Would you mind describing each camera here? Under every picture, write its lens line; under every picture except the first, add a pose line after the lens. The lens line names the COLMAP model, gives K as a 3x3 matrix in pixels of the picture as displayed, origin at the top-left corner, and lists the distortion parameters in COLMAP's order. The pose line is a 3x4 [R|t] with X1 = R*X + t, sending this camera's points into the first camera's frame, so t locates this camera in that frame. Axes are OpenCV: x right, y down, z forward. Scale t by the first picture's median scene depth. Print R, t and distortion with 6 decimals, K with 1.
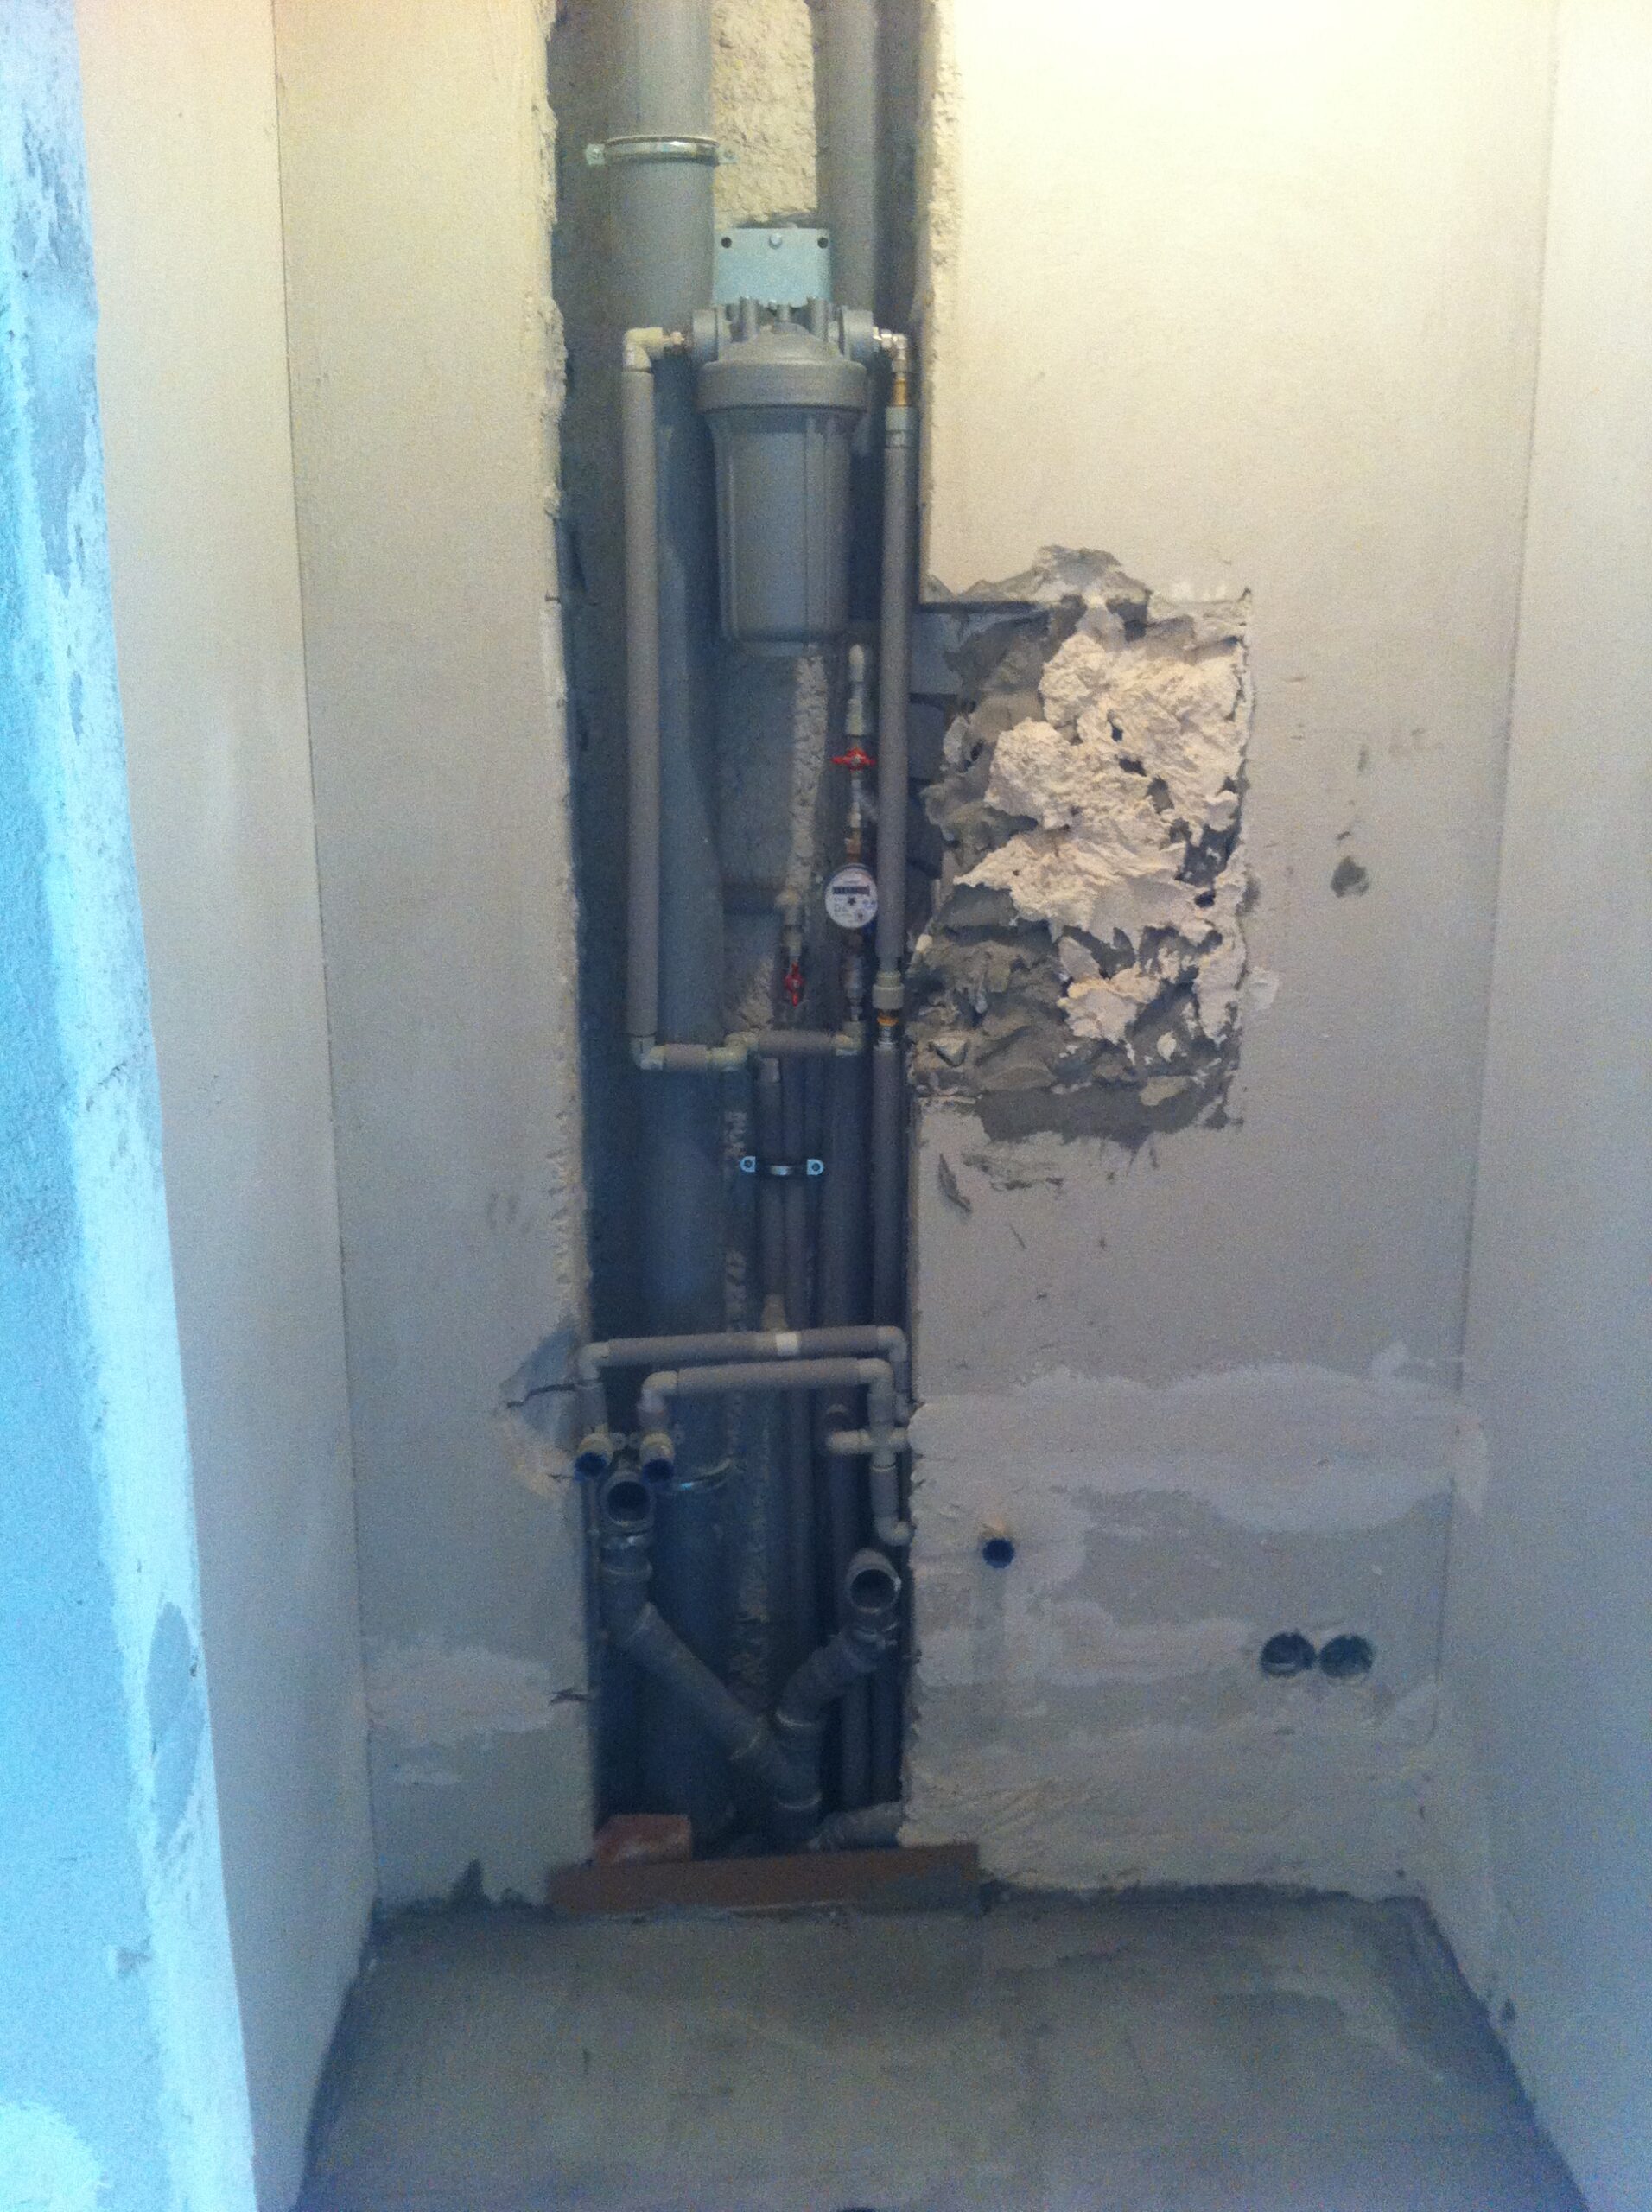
lens RADIAL K [[2104.4, 0, 817.6], [0, 2104.4, 1112.7], [0, 0, 1]] dist [0.122849, -0.383992]
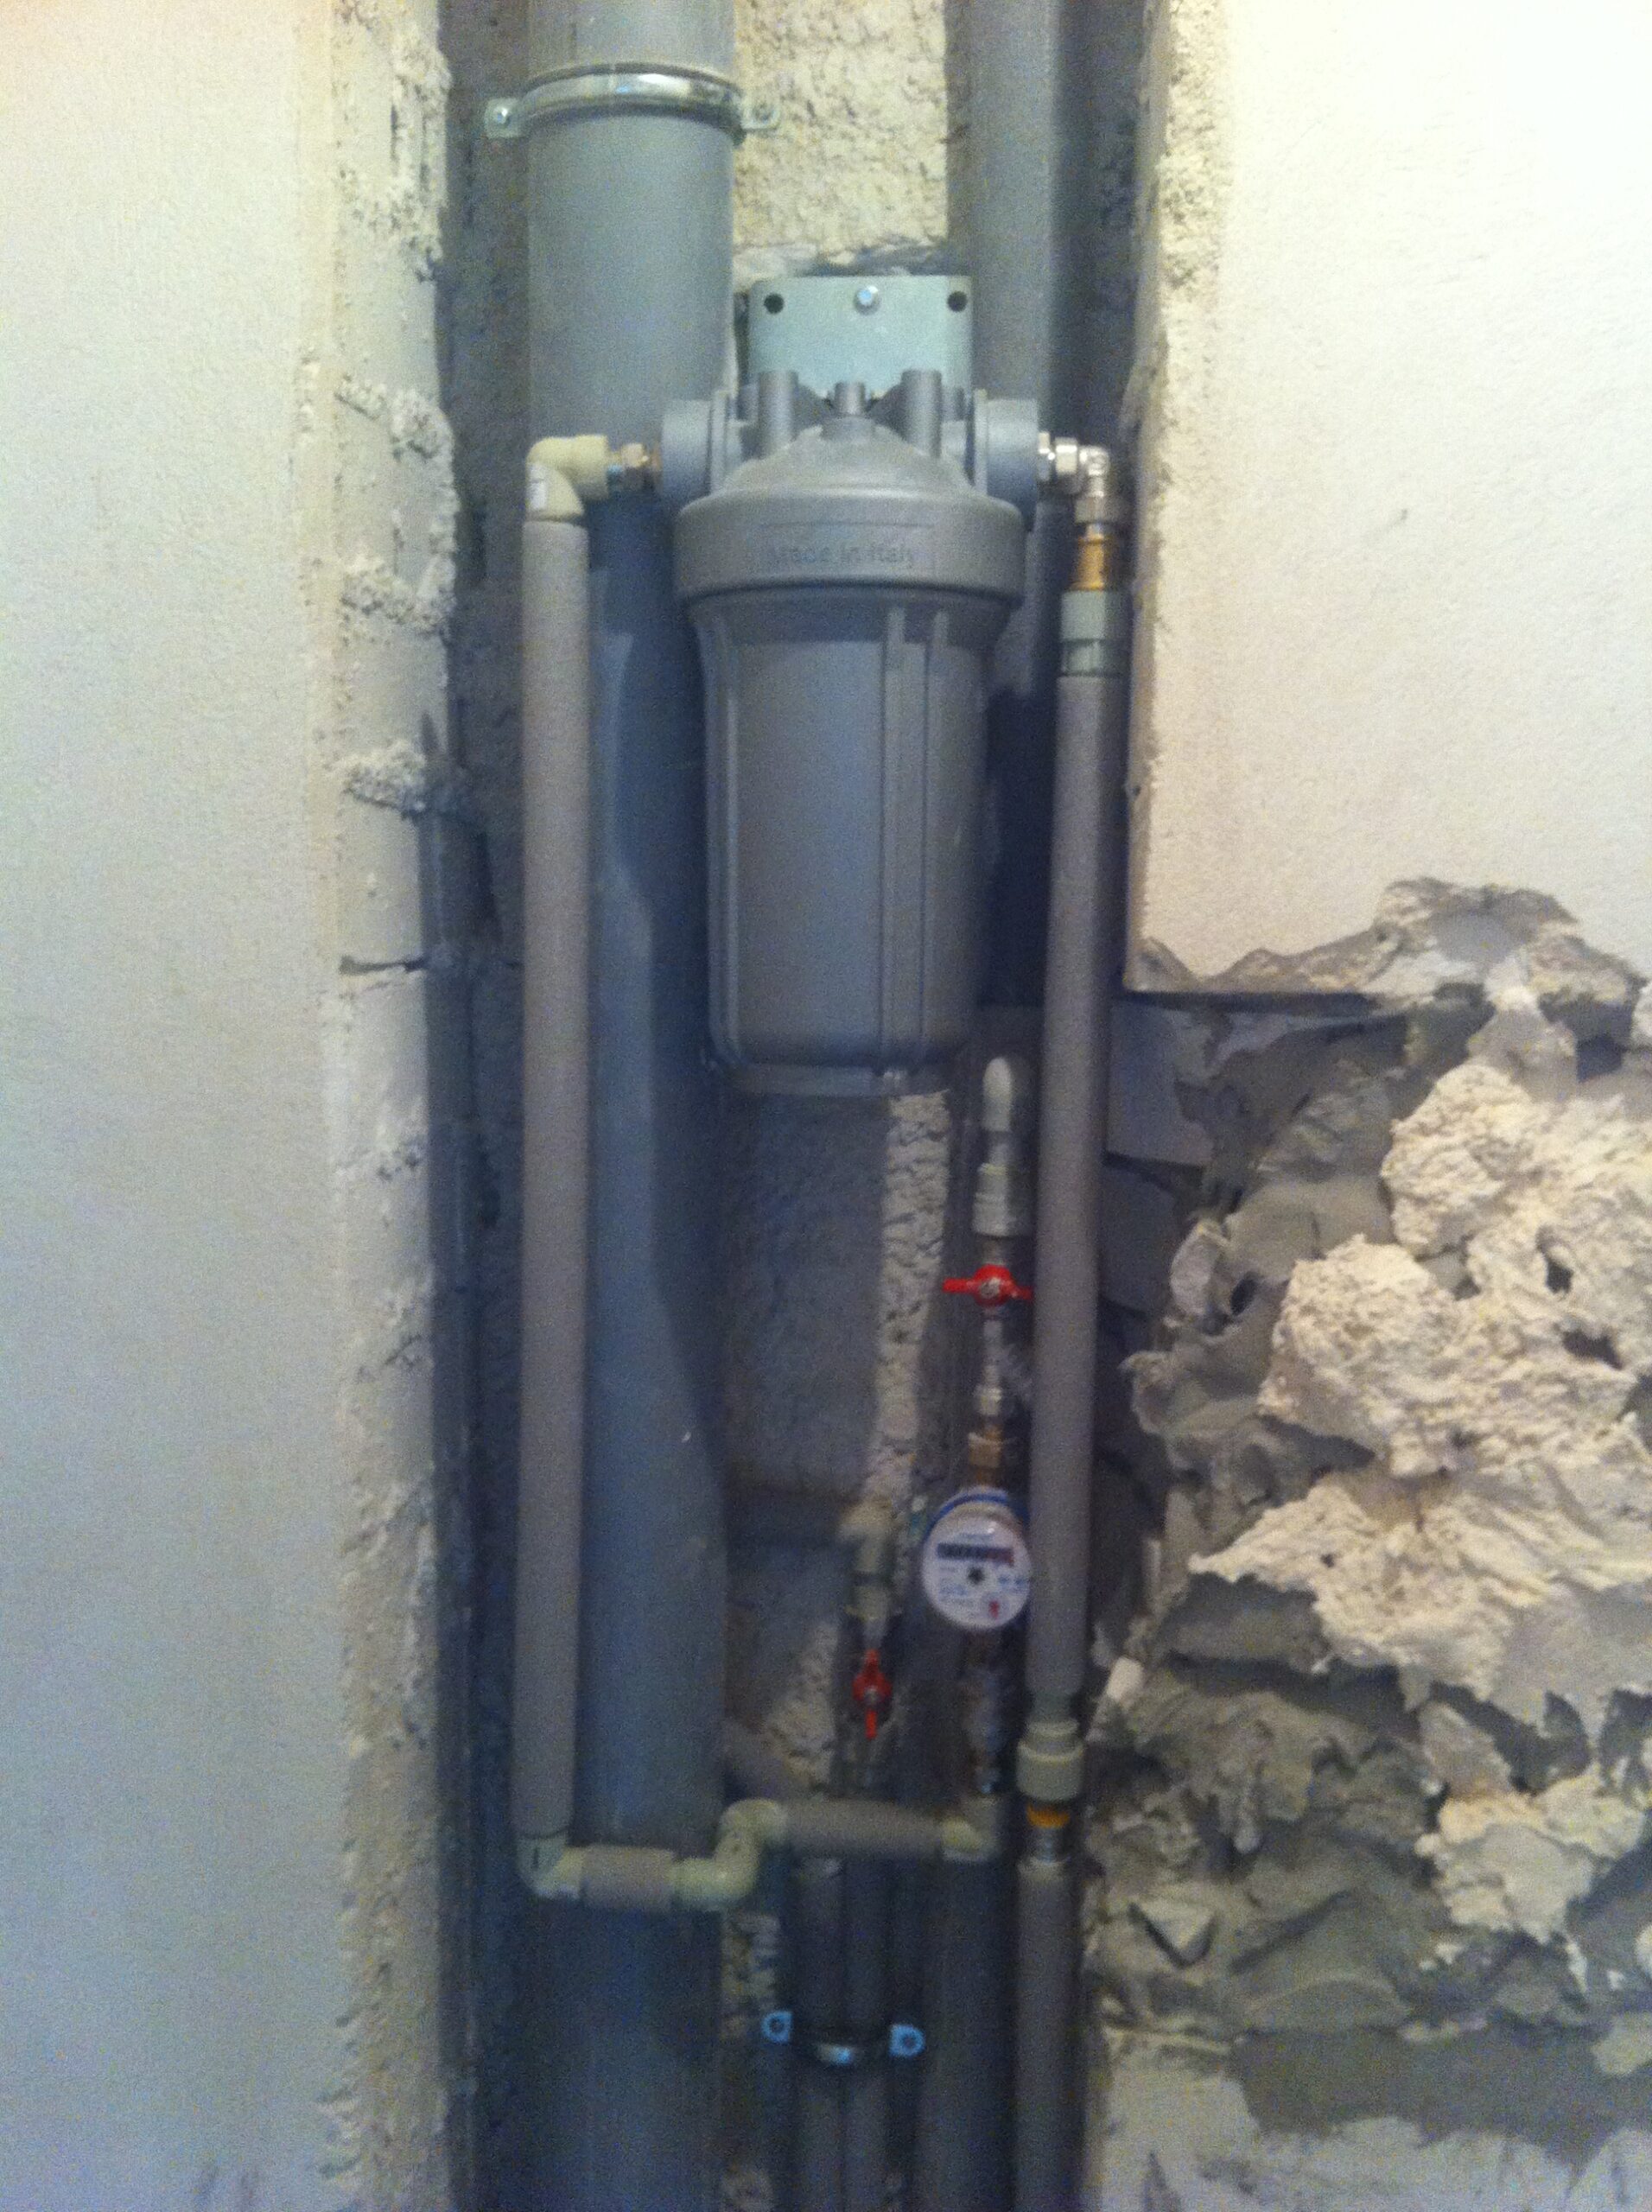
lens RADIAL K [[2104.4, 0, 817.6], [0, 2104.4, 1112.7], [0, 0, 1]] dist [0.122849, -0.383992]
pose [[0.993239, 0.025363, -0.113280, 0.033258], [-0.039408, 0.991559, -0.123519, -0.147888], [0.109191, 0.127148, 0.985855, 0.514734]]
